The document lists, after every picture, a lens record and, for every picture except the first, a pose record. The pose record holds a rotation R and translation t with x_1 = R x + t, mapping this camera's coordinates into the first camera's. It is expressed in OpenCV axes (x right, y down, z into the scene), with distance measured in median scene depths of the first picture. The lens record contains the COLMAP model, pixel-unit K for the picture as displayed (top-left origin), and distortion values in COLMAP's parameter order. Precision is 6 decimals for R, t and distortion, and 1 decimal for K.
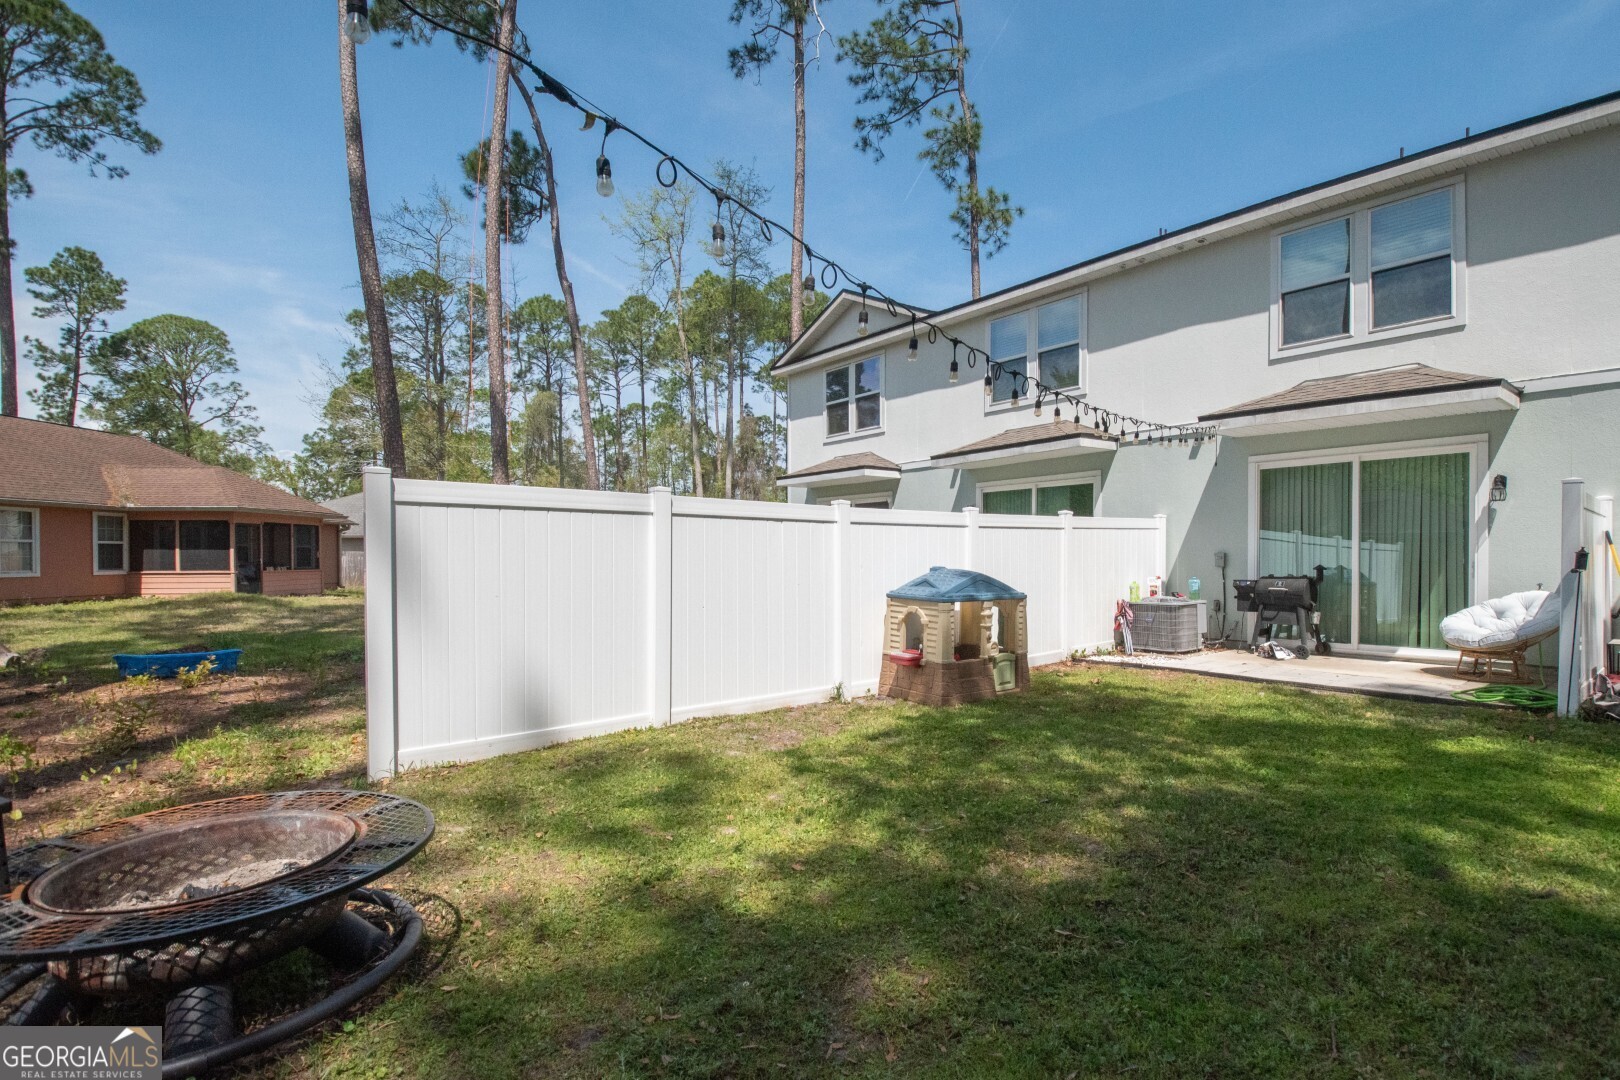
lens RADIAL K [[717.1, 0, 810.4], [0, 717.1, 559.9], [0, 0, 1]] dist [0.026928, -0.000225]
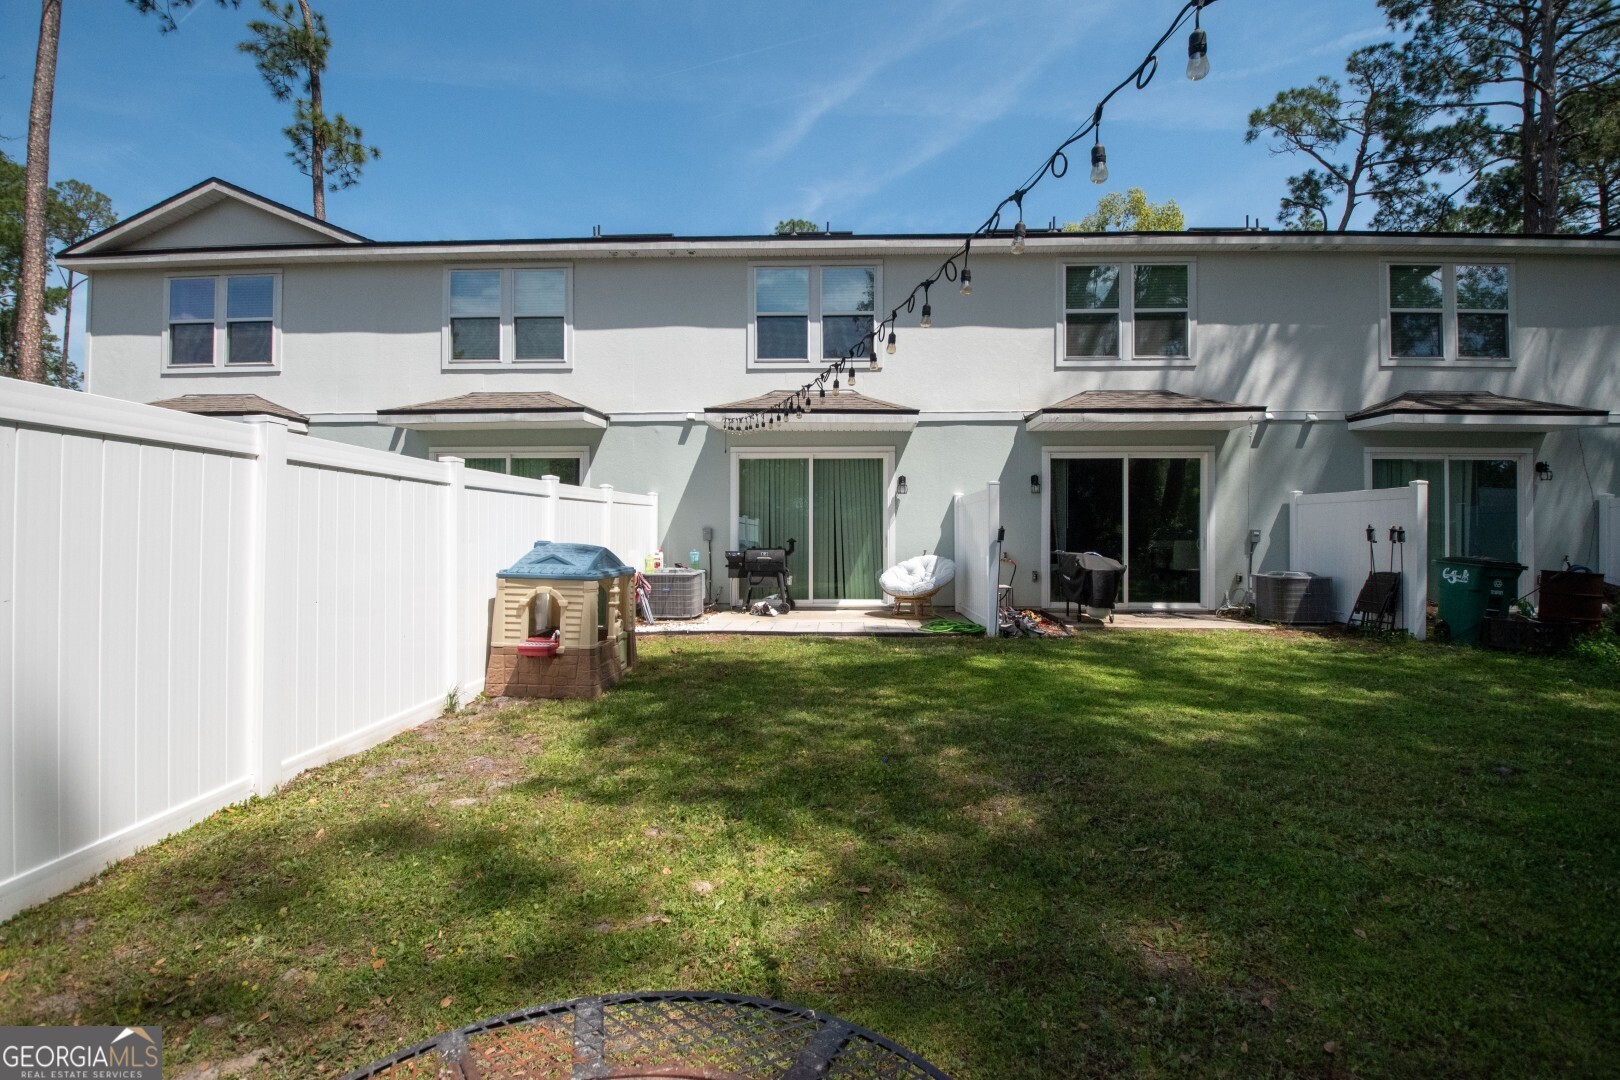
lens RADIAL K [[714.5, 0, 814.8], [0, 714.5, 533.6], [0, 0, 1]] dist [0.000350, -0.000394]
pose [[0.703549, 0.002170, 0.710643, -0.178483], [-0.001130, 0.999997, -0.001936, 0.001210], [-0.710646, 0.000559, 0.703550, 0.122413]]
